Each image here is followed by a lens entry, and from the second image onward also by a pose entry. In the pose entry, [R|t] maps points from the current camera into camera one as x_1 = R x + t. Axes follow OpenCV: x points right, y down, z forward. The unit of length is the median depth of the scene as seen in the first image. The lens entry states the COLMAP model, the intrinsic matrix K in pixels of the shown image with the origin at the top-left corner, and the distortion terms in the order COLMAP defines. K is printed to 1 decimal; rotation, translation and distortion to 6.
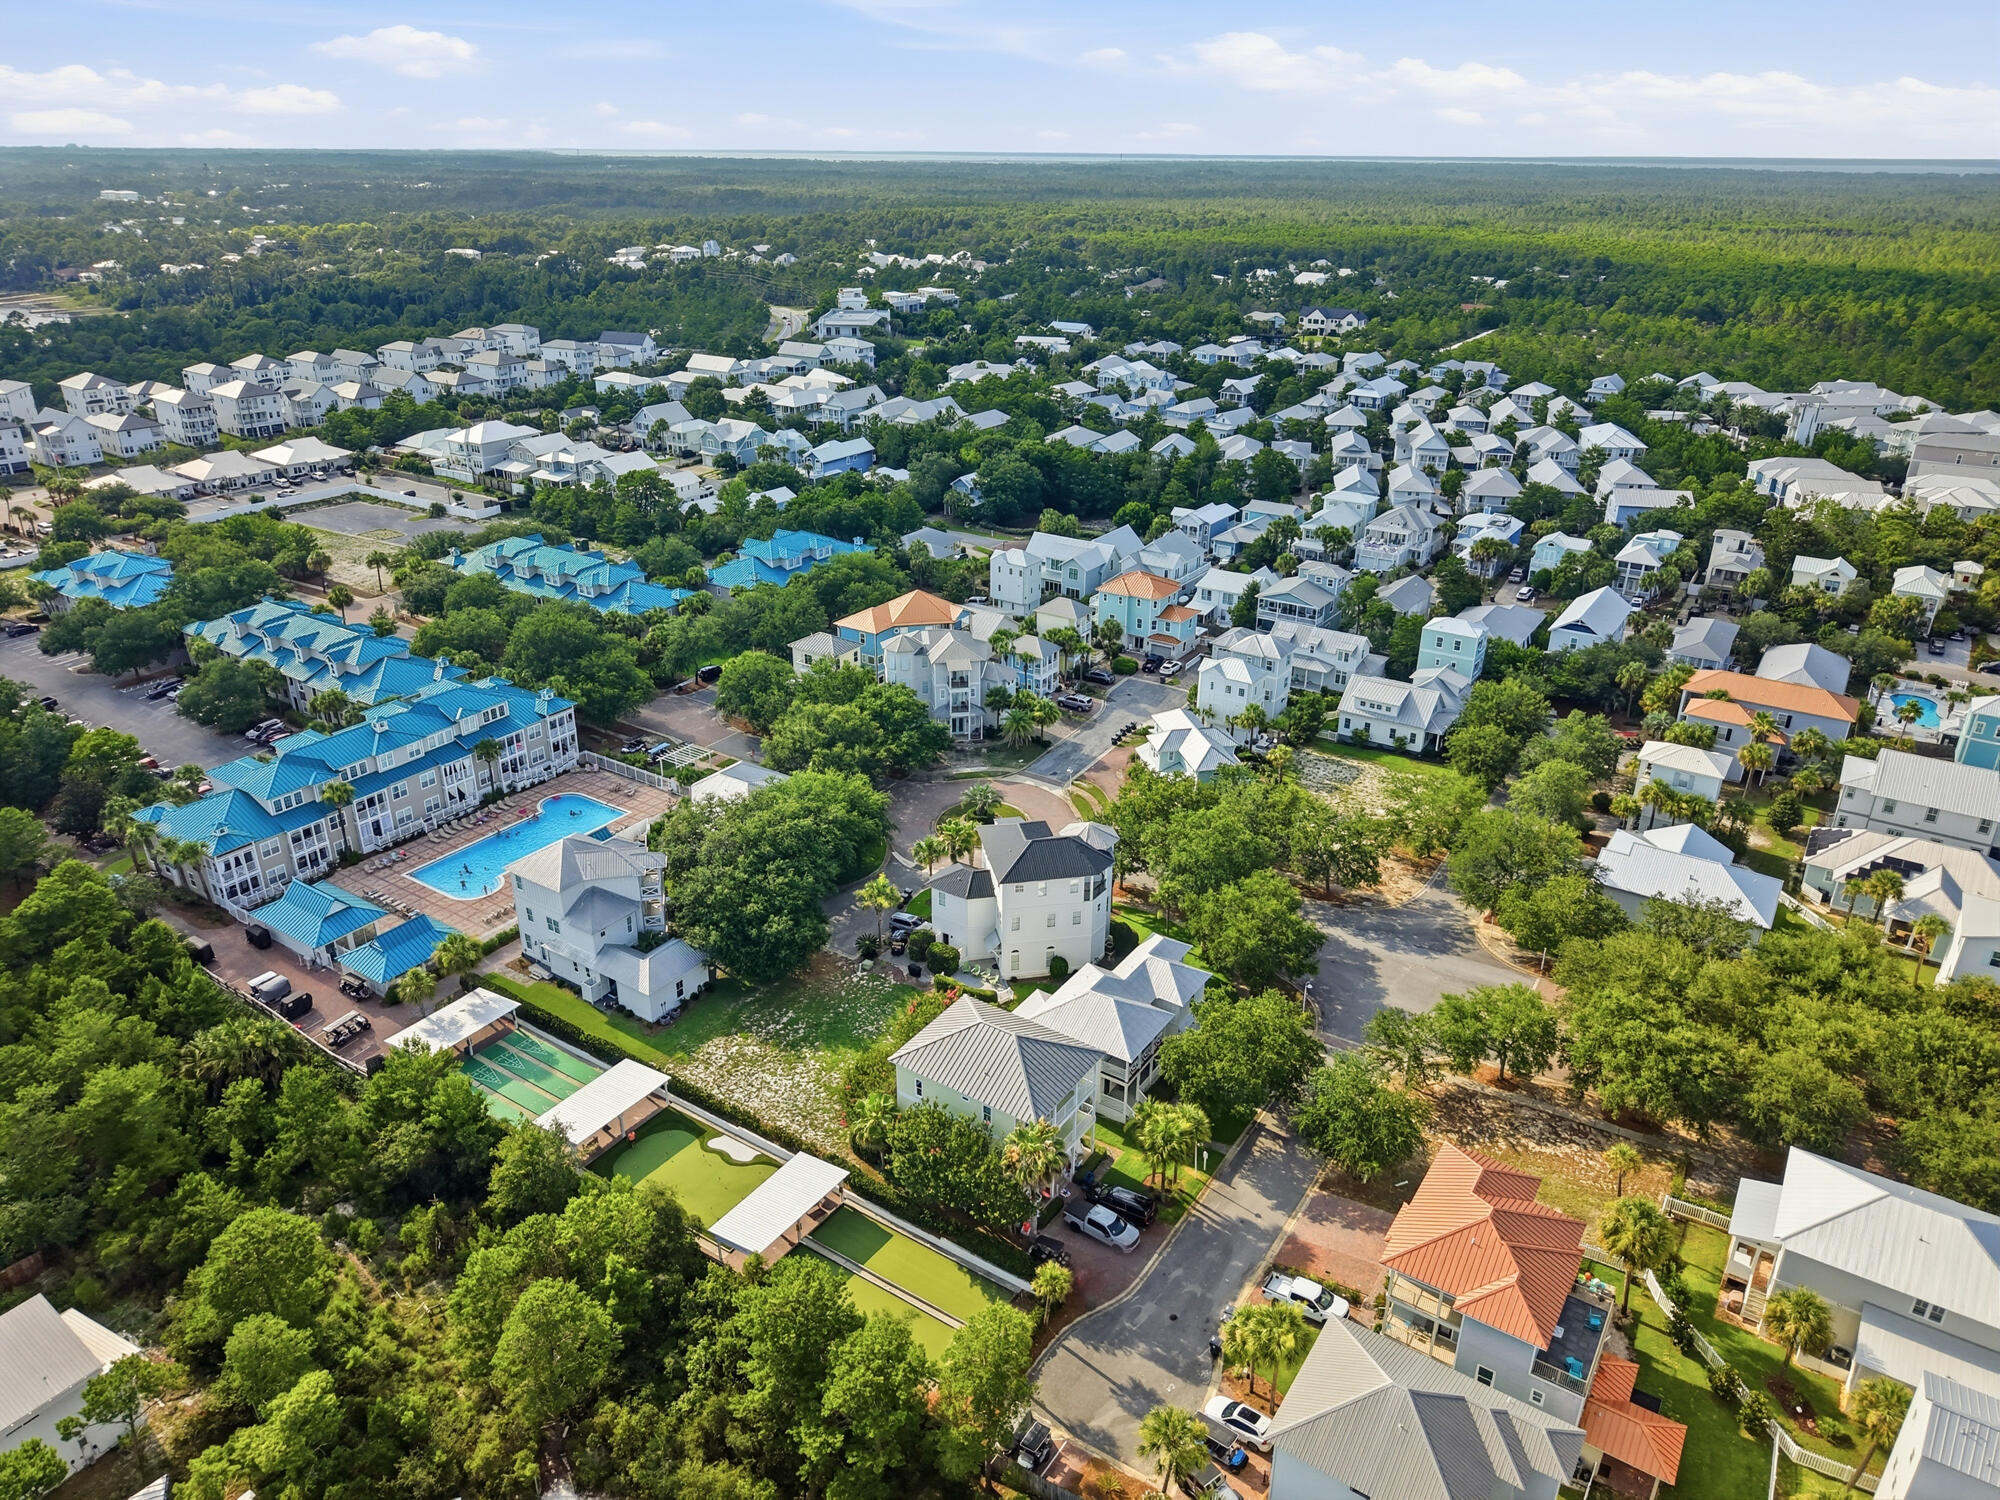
lens RADIAL K [[1322.0, 0, 1002.7], [0, 1322.0, 777.0], [0, 0, 1]] dist [0.027399, -0.030275]
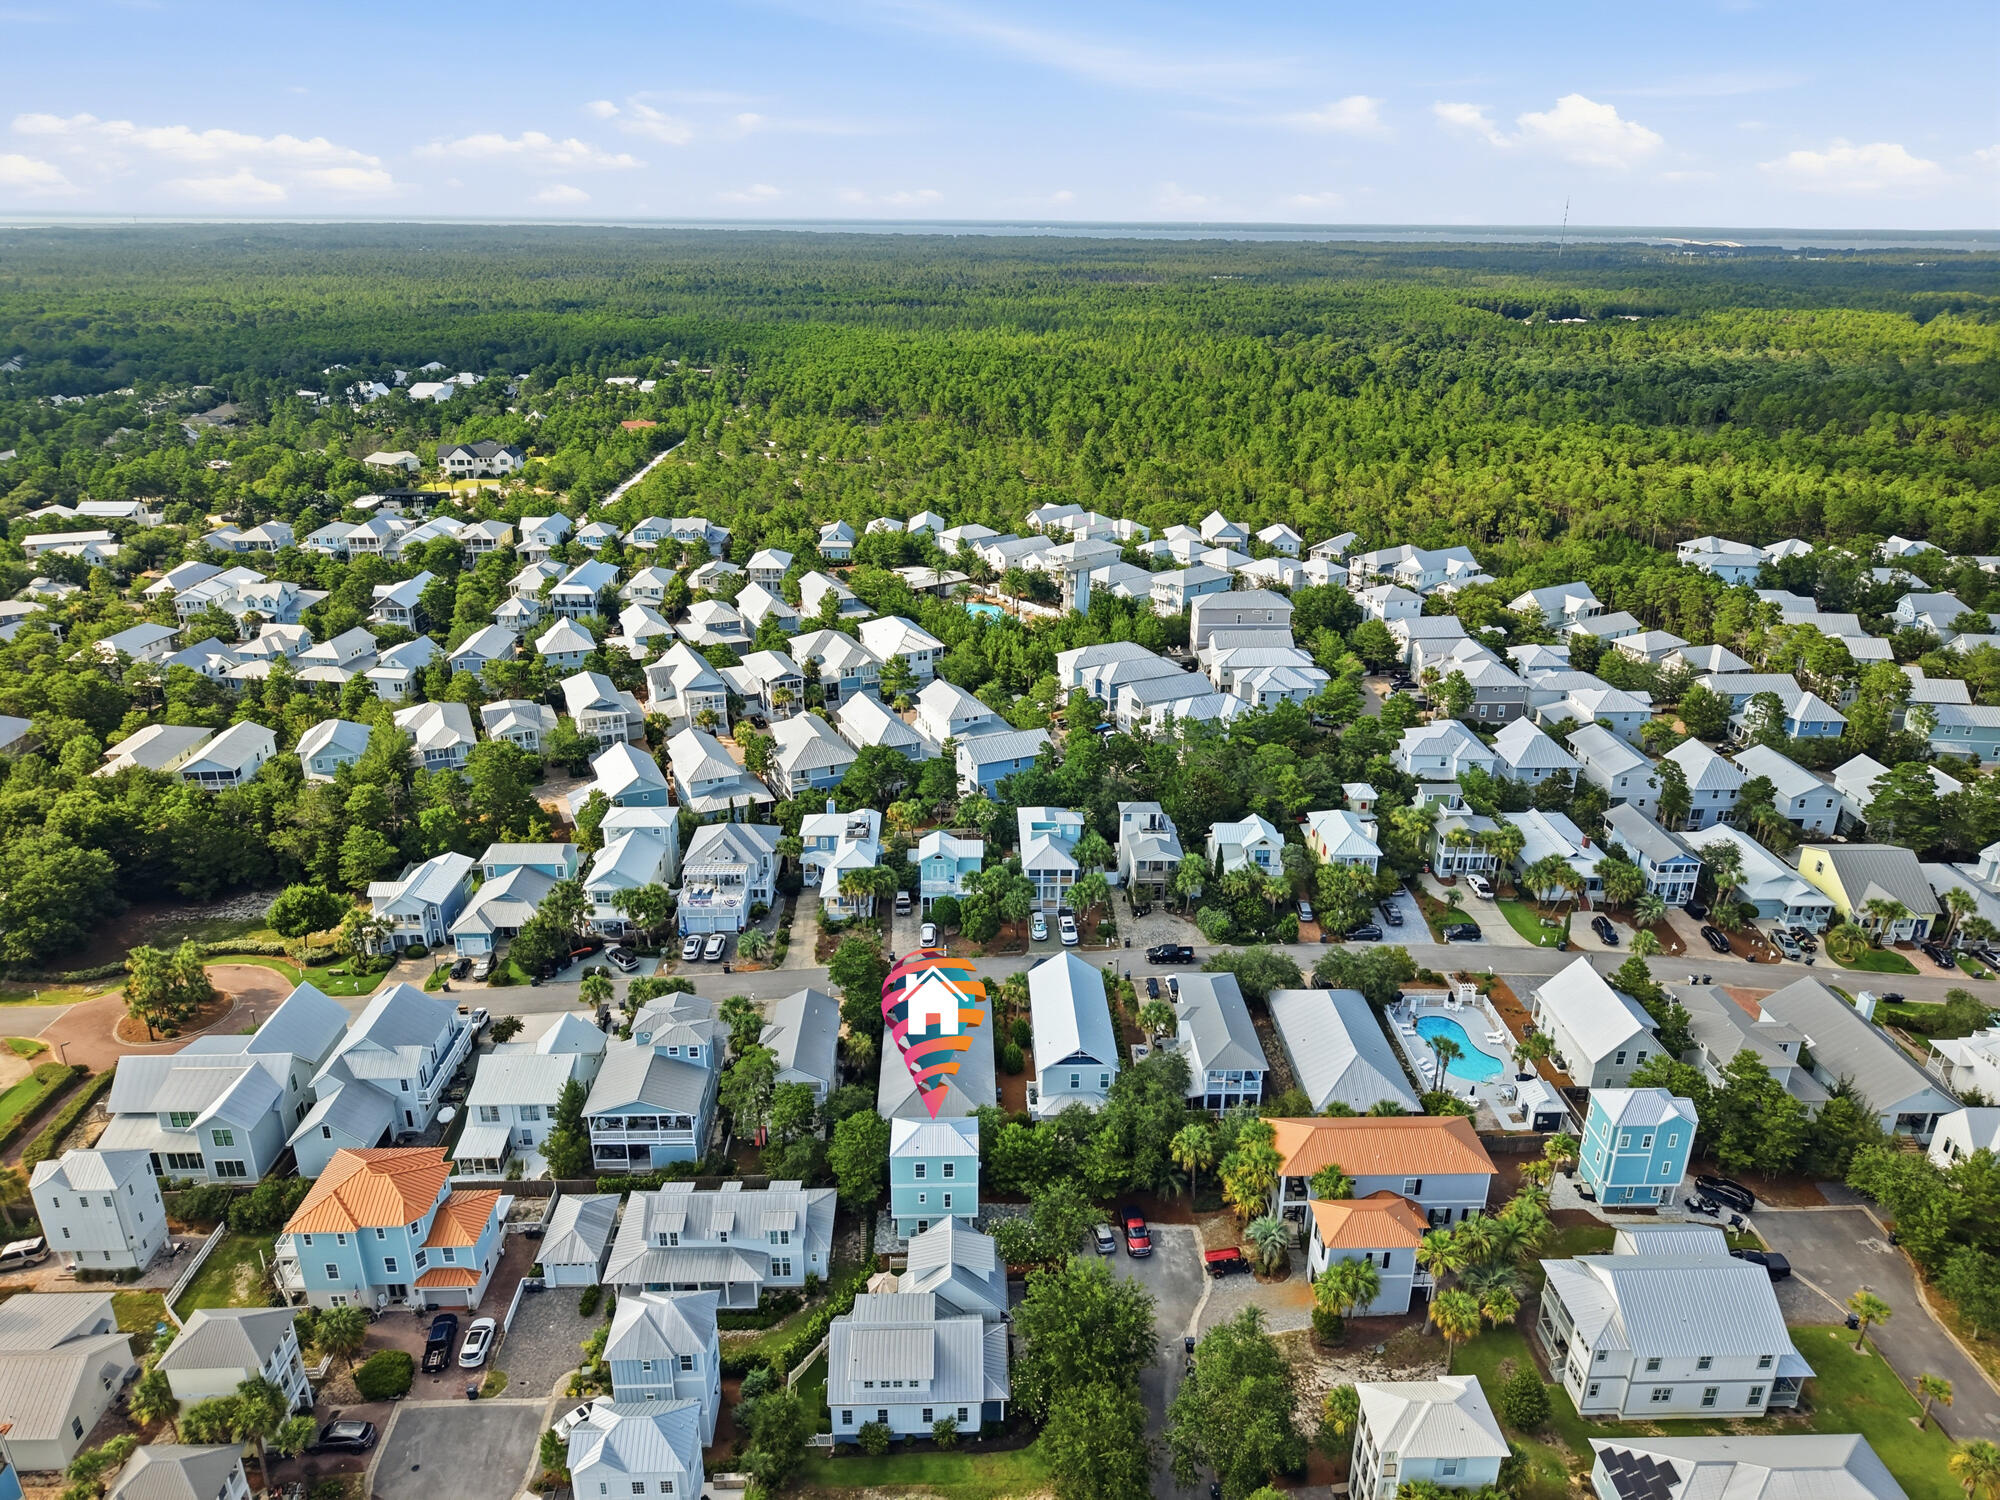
lens RADIAL K [[1322.0, 0, 1002.7], [0, 1322.0, 777.0], [0, 0, 1]] dist [0.027399, -0.030275]
pose [[0.813102, -0.228538, 0.535383, 0.039842], [0.248828, 0.967905, 0.035265, -0.170589], [-0.526259, 0.104544, 0.843873, 0.250970]]
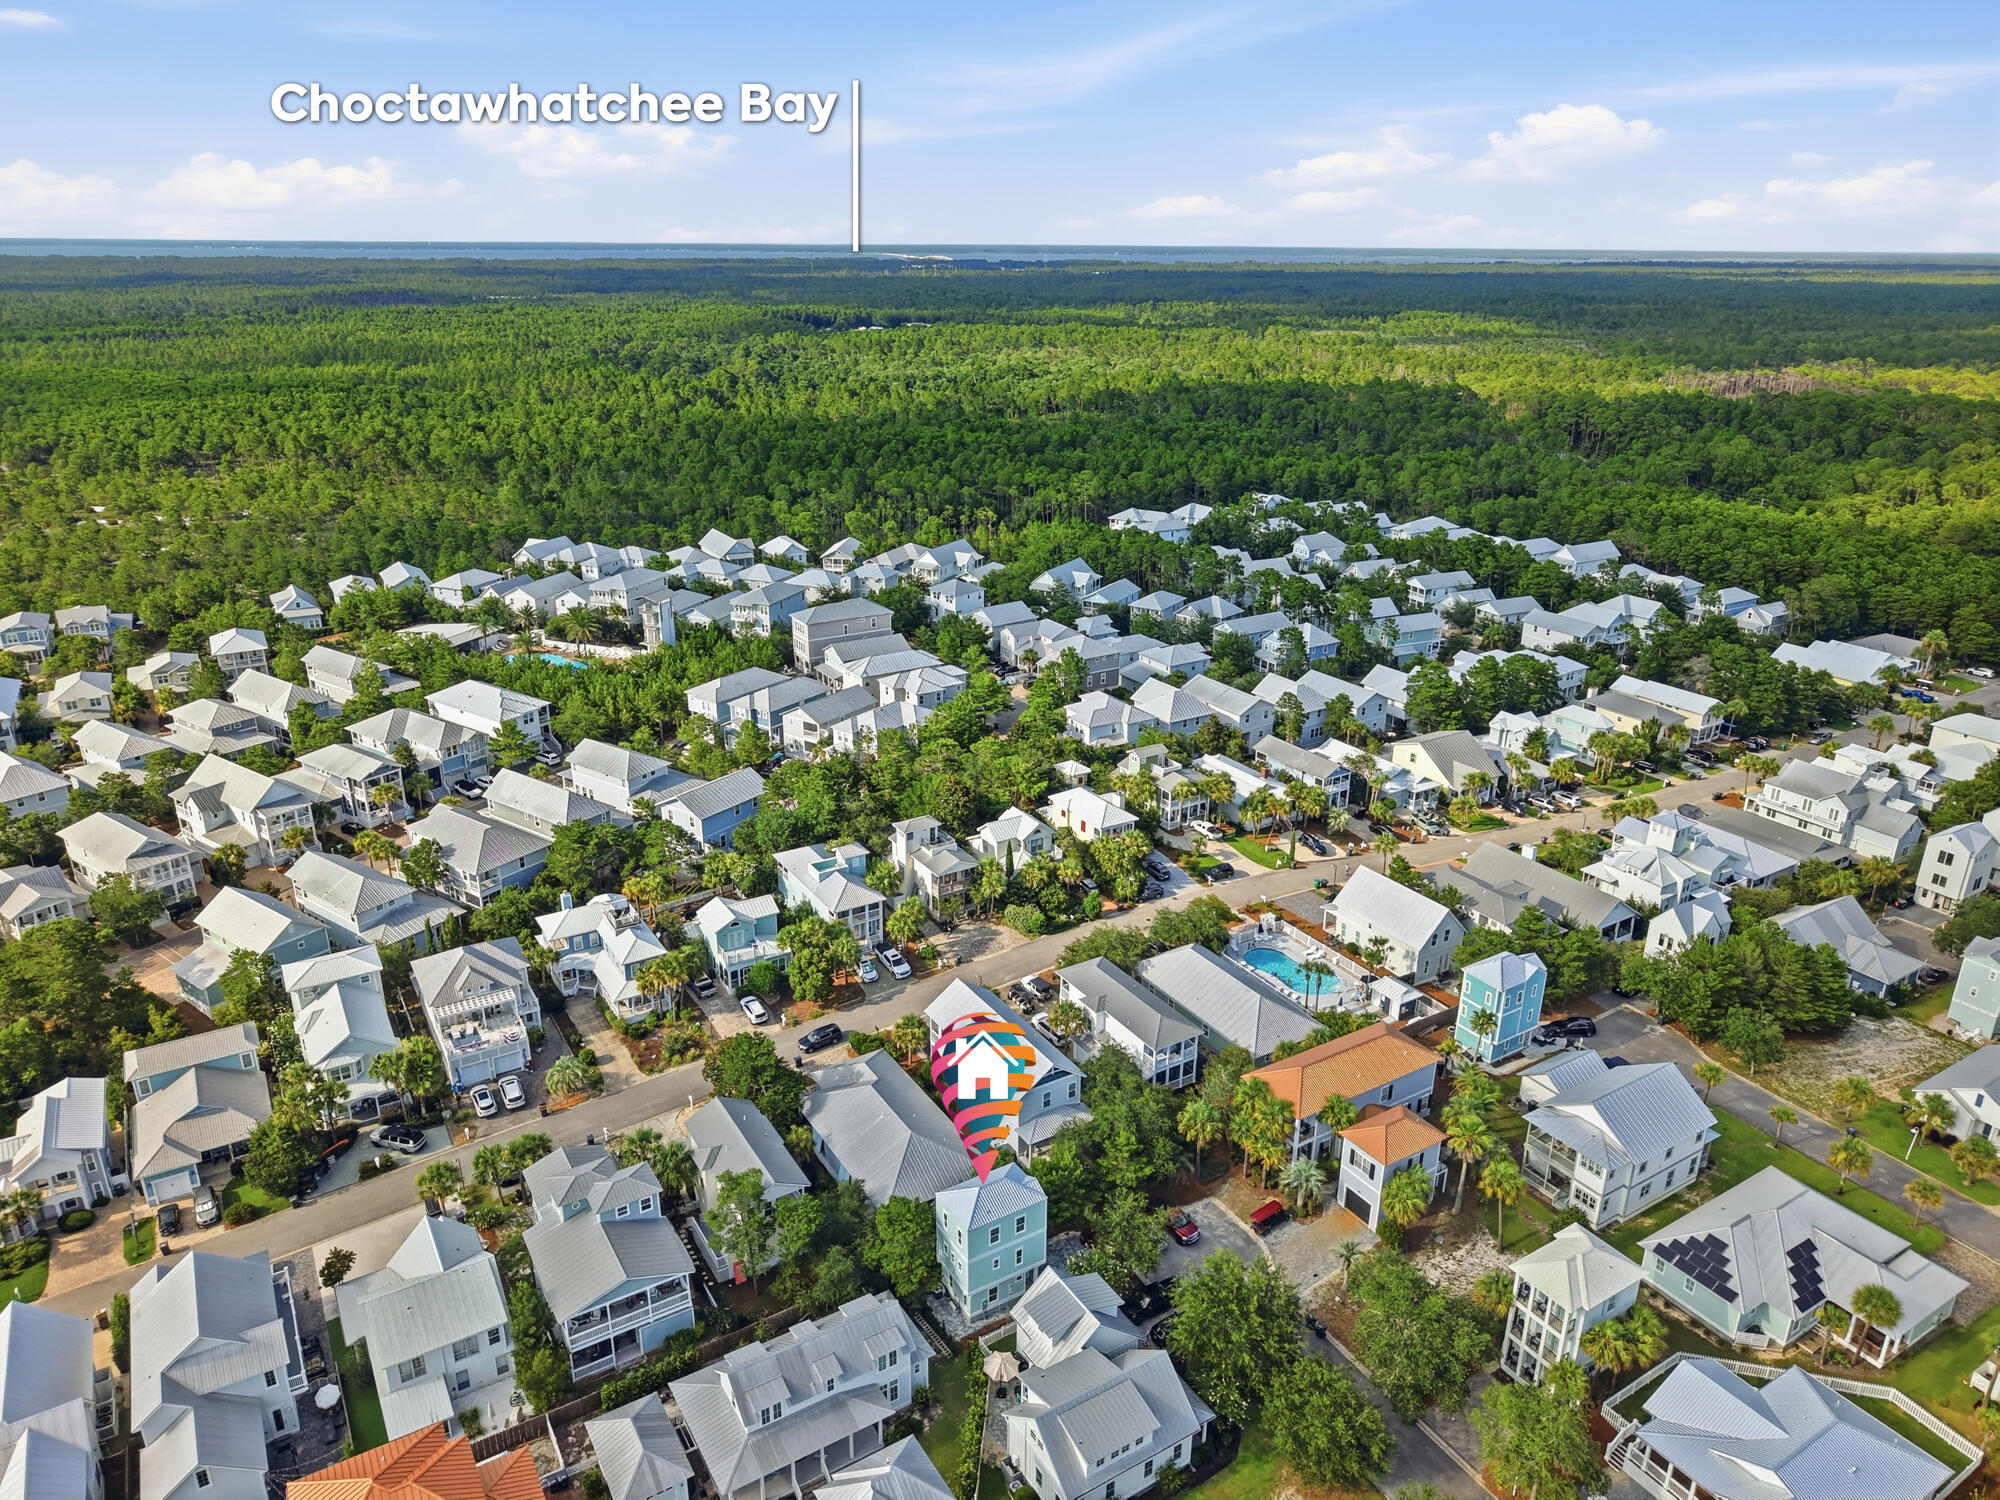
lens RADIAL K [[1322.0, 0, 1002.7], [0, 1322.0, 777.0], [0, 0, 1]] dist [0.027399, -0.030275]
pose [[0.418181, -0.348241, 0.838959, -0.052097], [0.389724, 0.903052, 0.180586, -0.225503], [-0.820512, 0.251445, 0.513358, 0.375738]]
